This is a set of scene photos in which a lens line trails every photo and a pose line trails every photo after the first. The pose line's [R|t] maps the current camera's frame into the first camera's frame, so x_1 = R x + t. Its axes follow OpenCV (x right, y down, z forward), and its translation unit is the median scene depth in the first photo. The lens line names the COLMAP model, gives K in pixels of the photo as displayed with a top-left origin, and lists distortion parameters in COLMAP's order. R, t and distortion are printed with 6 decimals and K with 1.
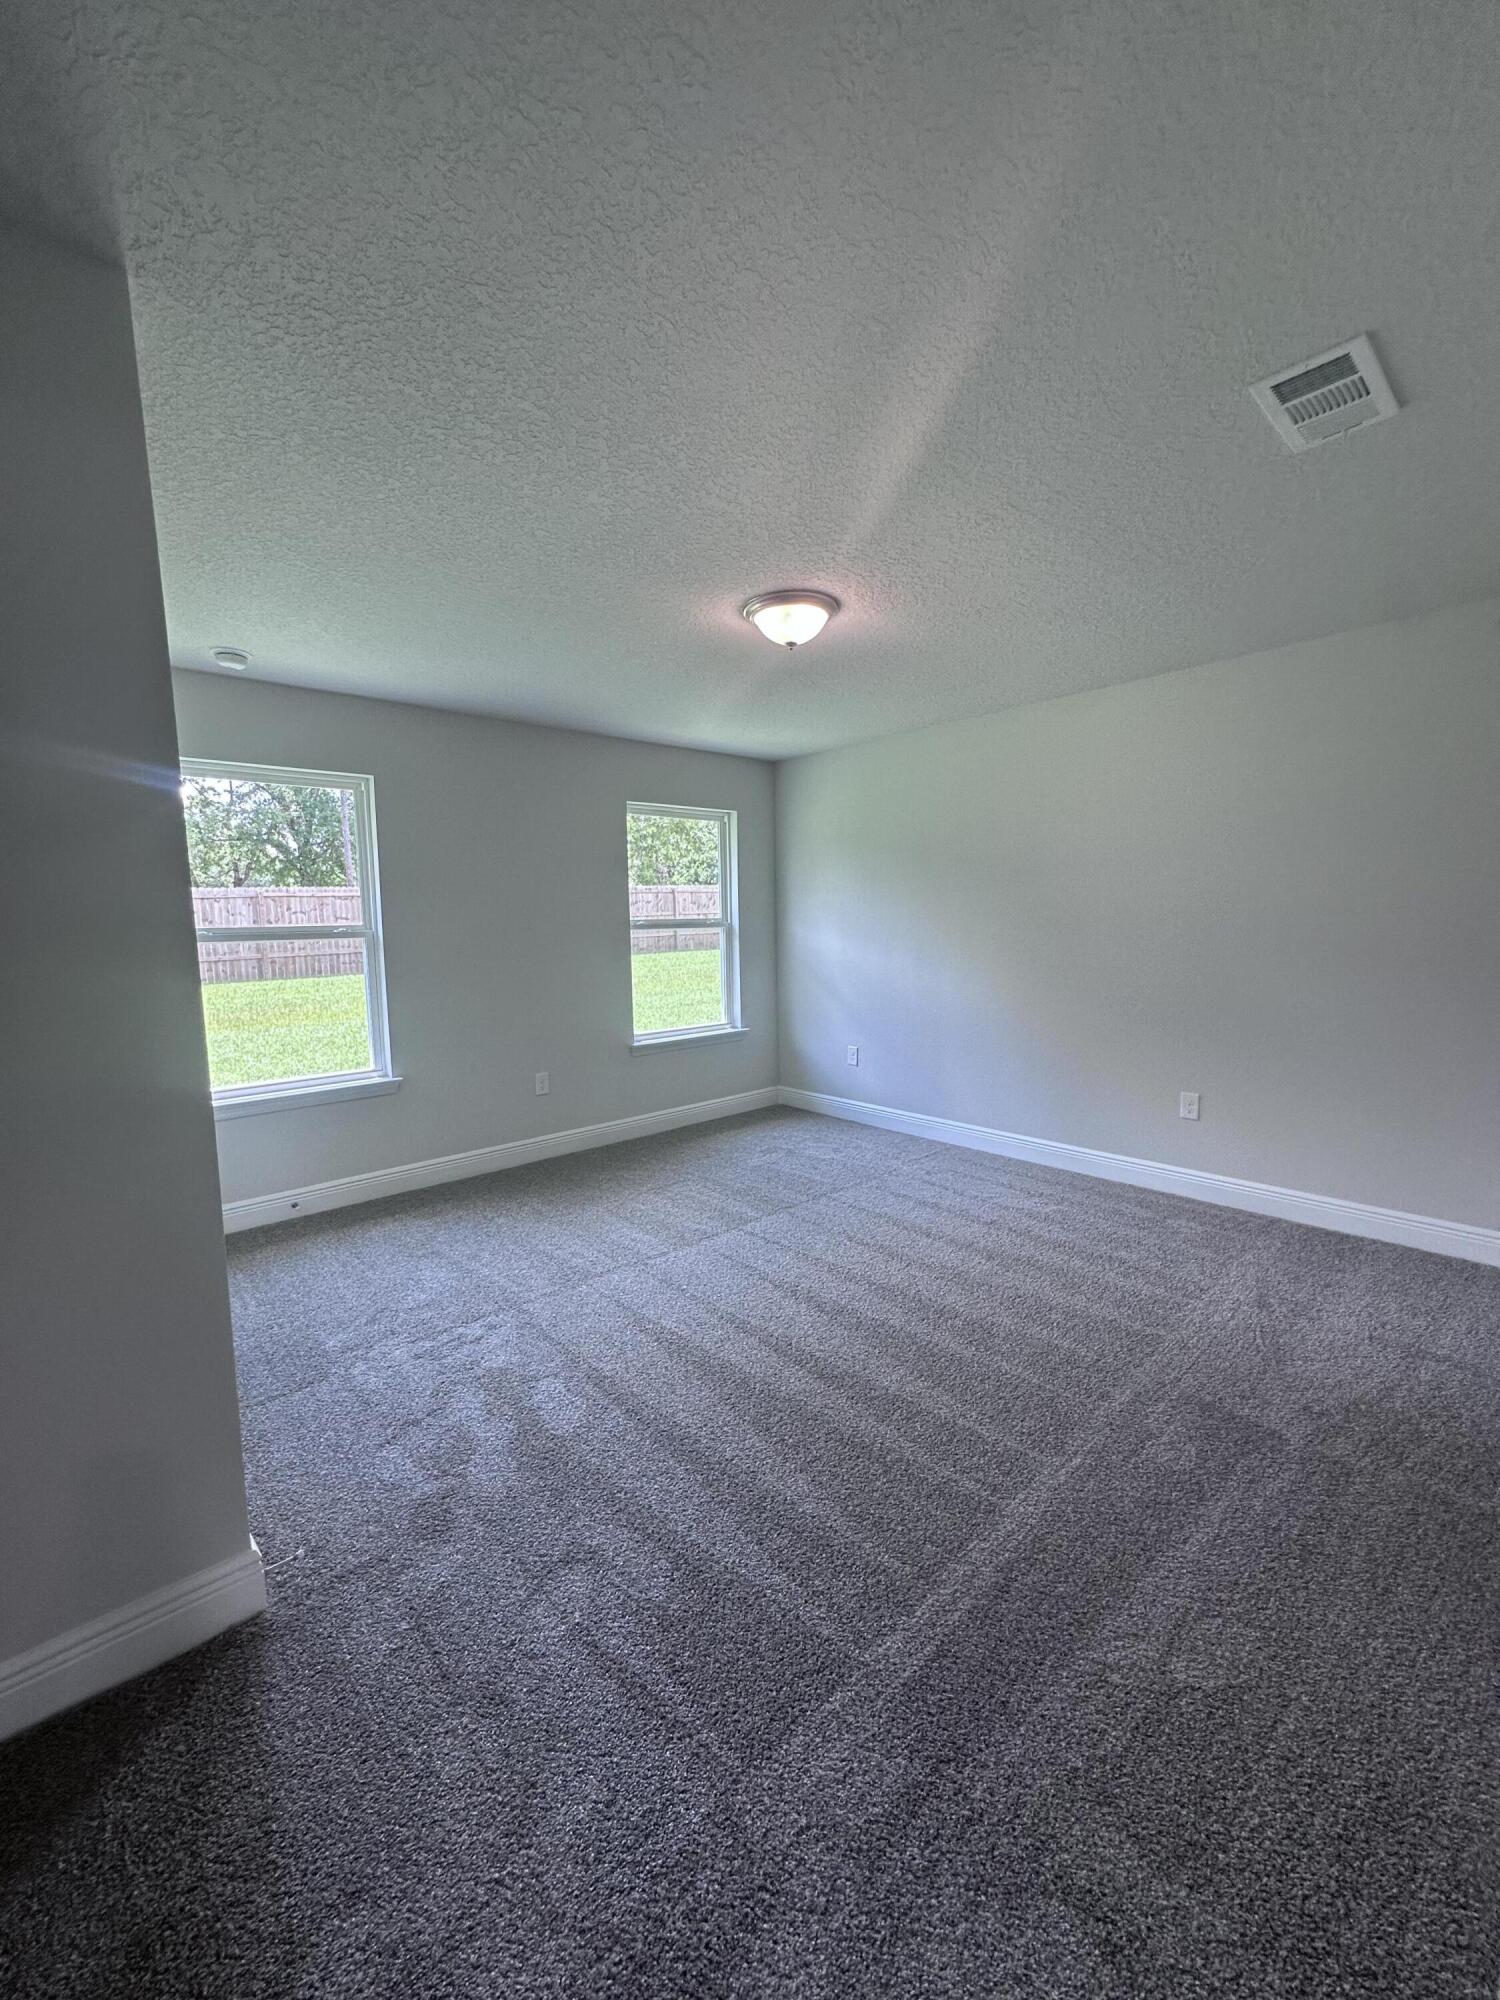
lens RADIAL K [[800.3, 0, 750.0], [0, 800.3, 1000.0], [0, 0, 1]] dist [-0.004322, 0.000407]
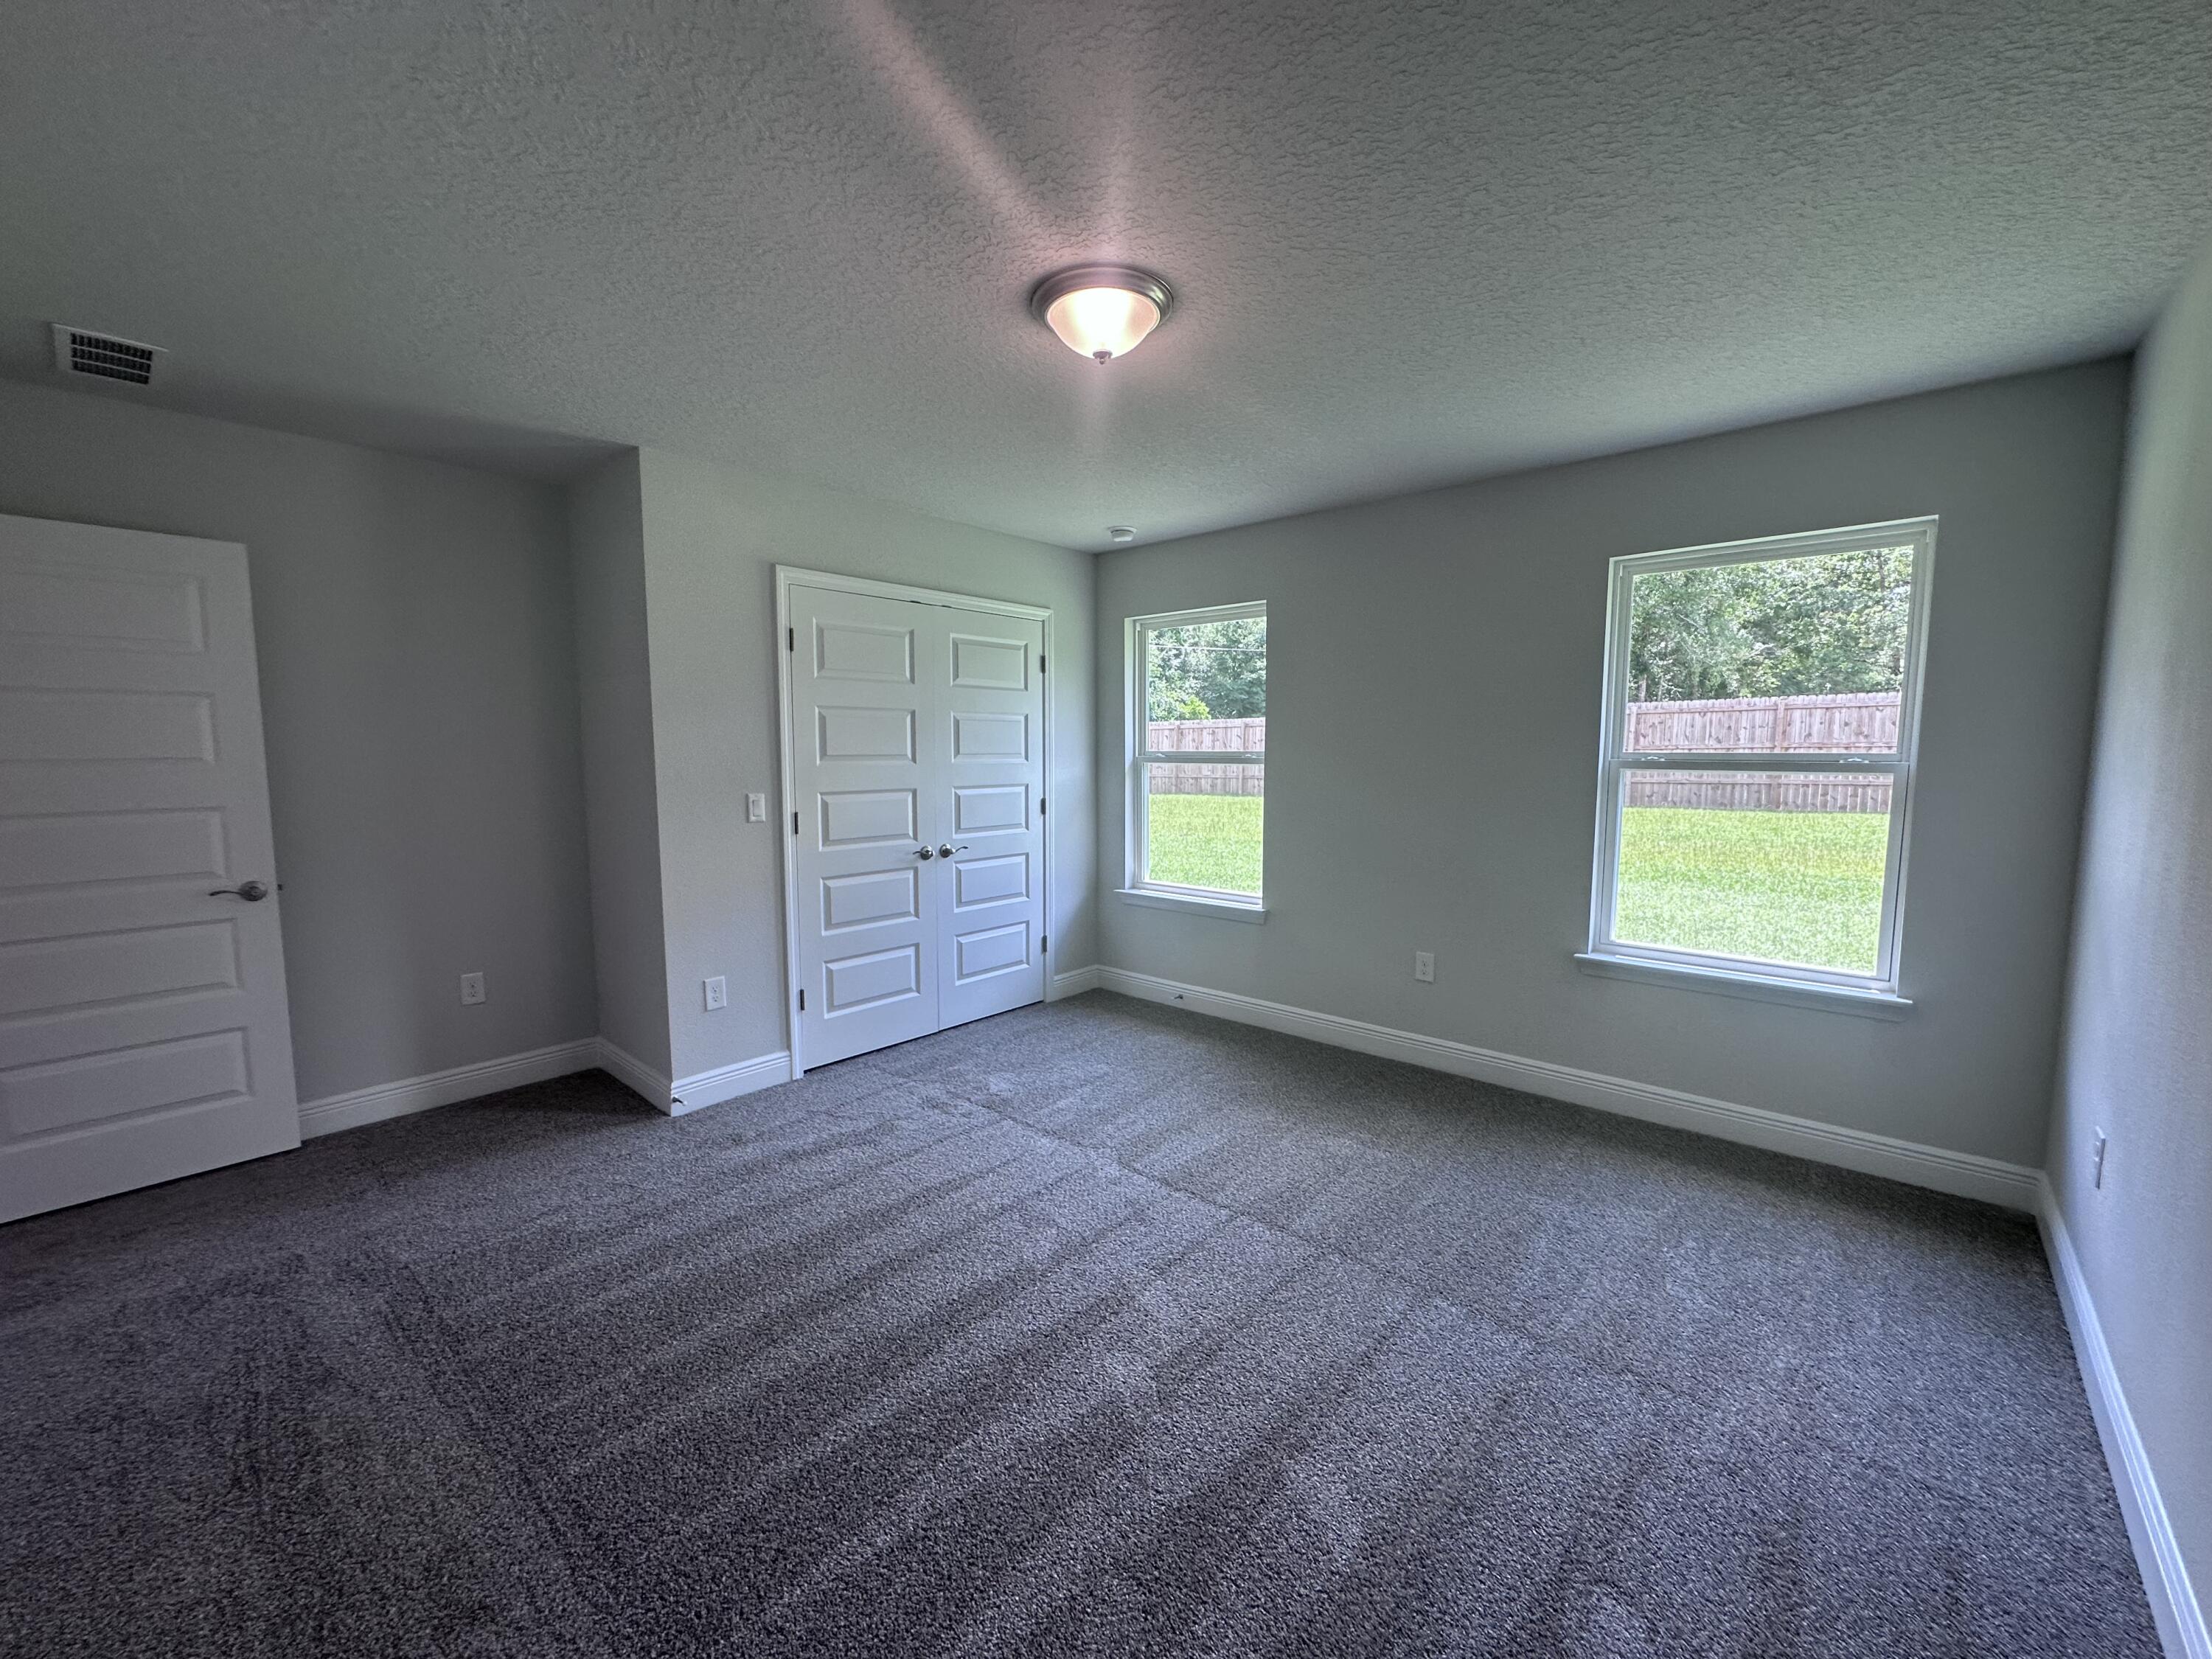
lens RADIAL K [[885.1, 0, 1111.2], [0, 885.1, 827.7], [0, 0, 1]] dist [-0.004322, 0.000407]
pose [[0.112680, 0.106289, -0.987930, 0.537117], [-0.104997, 0.989969, 0.094533, -0.075806], [0.988068, 0.093078, 0.122710, 0.617315]]
